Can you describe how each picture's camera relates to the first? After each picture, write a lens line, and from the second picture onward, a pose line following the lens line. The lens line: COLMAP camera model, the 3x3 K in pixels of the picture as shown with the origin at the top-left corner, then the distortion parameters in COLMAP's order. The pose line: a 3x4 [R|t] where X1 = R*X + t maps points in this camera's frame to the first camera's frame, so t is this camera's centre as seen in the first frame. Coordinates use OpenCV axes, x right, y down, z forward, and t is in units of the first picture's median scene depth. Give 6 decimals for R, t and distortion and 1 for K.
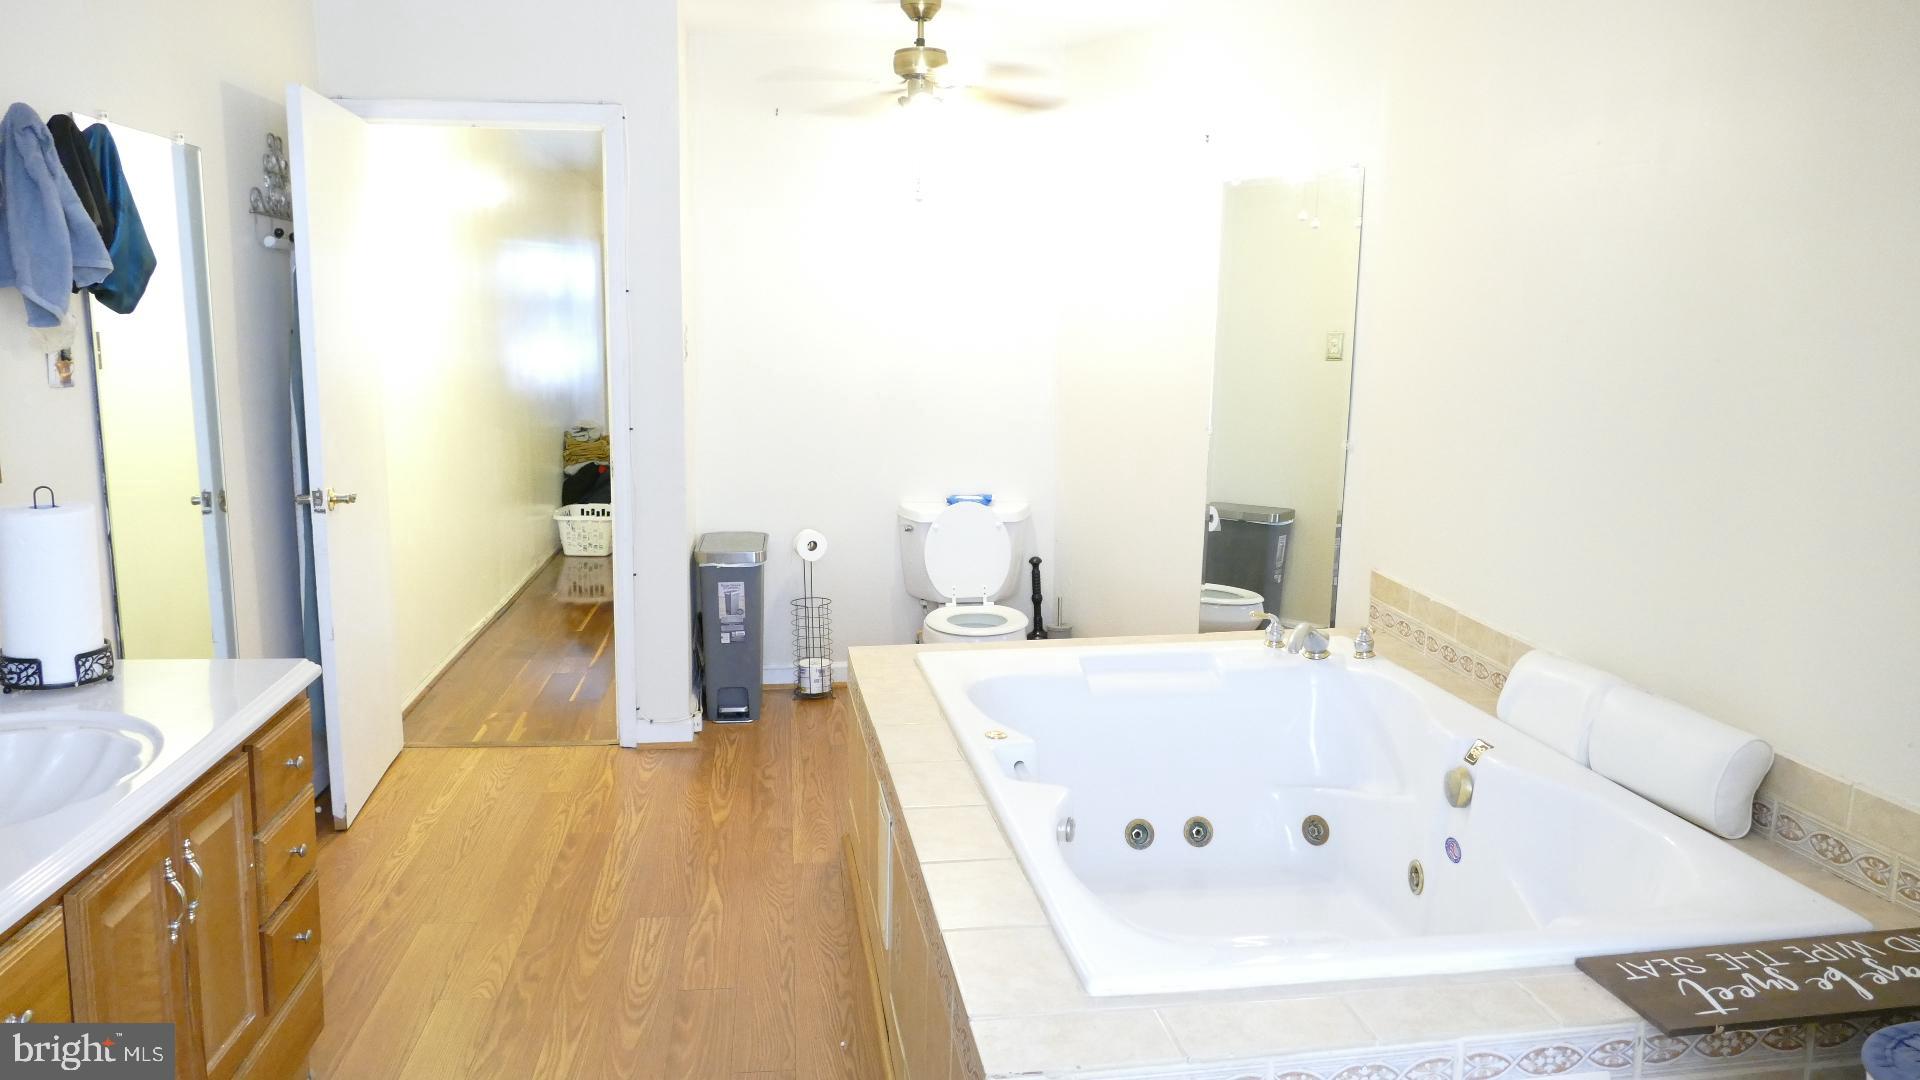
lens RADIAL K [[1362.5, 0, 960.7], [0, 1362.5, 540.2], [0, 0, 1]] dist [-0.022639, 0.008301]
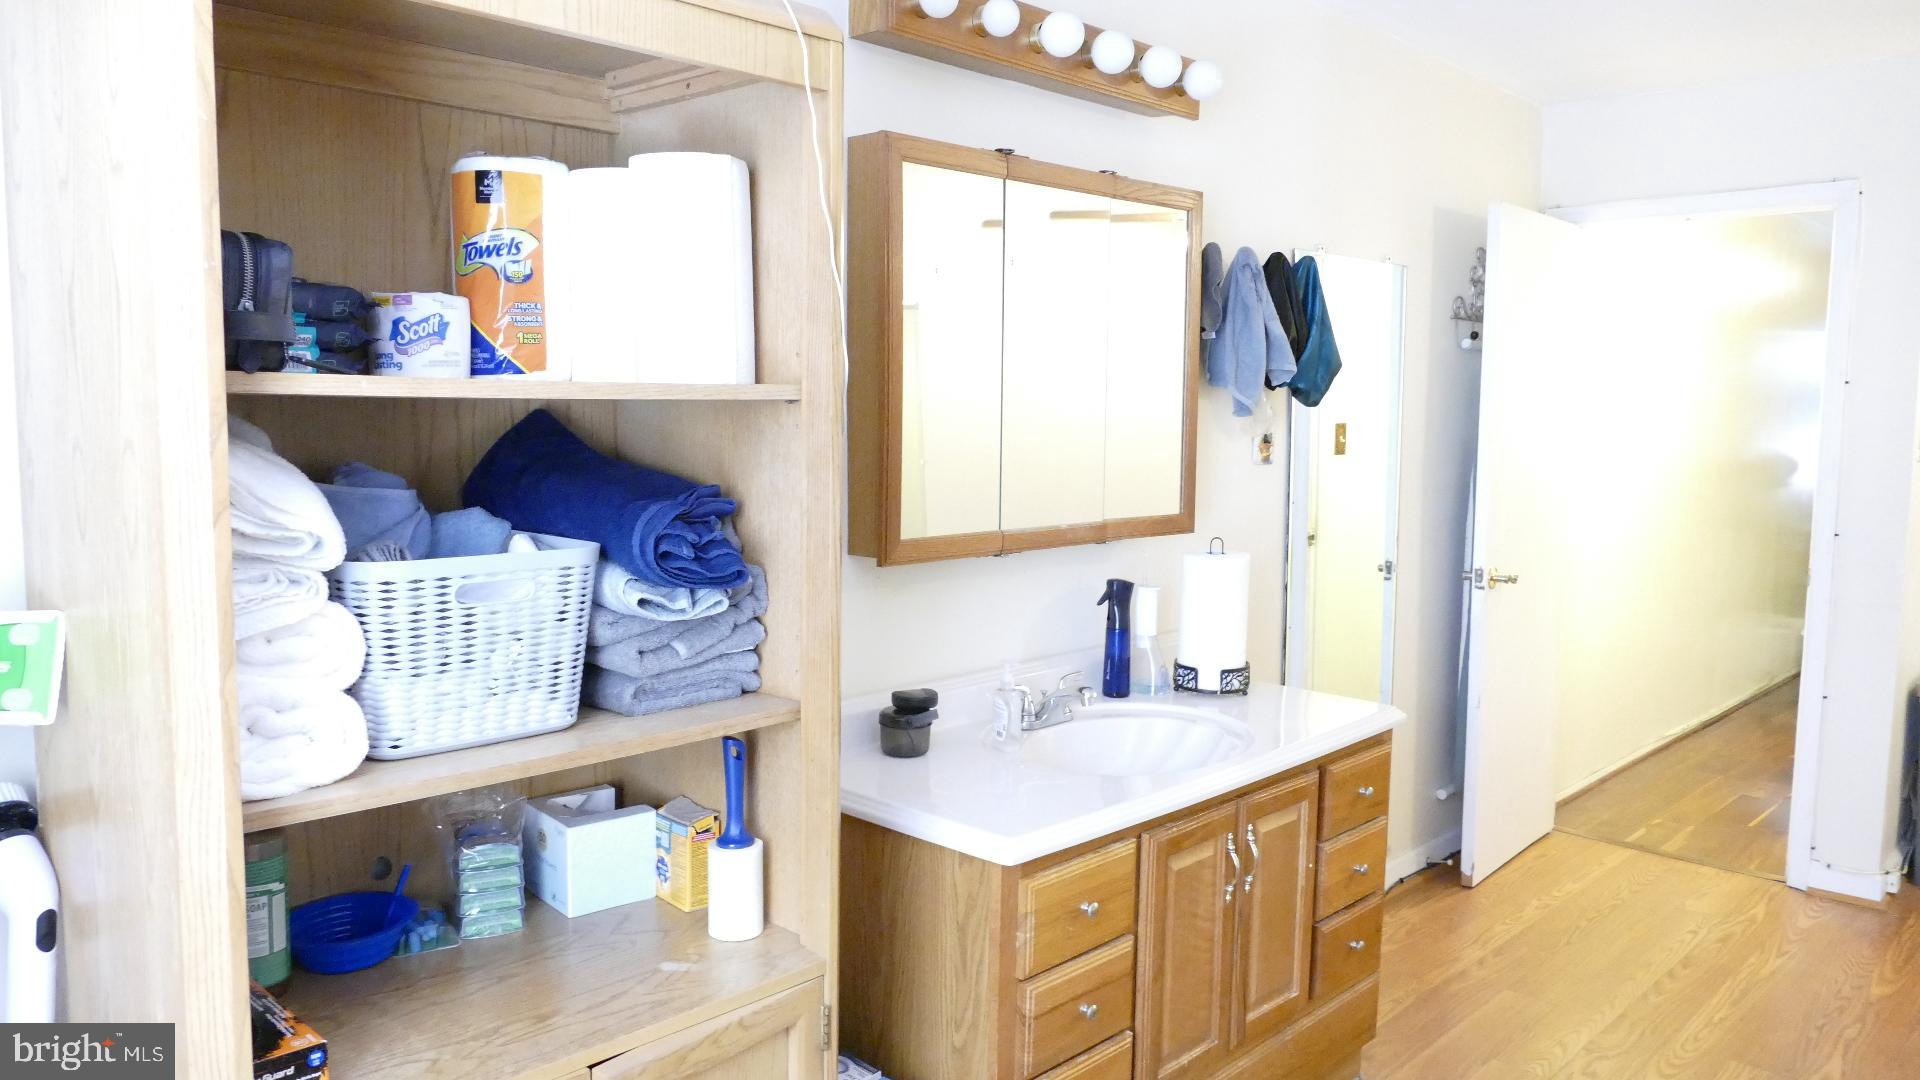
lens RADIAL K [[1362.5, 0, 949.1], [0, 1362.5, 540.8], [0, 0, 1]] dist [-0.022639, 0.008301]
pose [[0.619245, 0.071710, -0.781916, 0.152201], [-0.125876, 0.992008, -0.008711, 0.005930], [0.775042, 0.103819, 0.623323, -0.015207]]
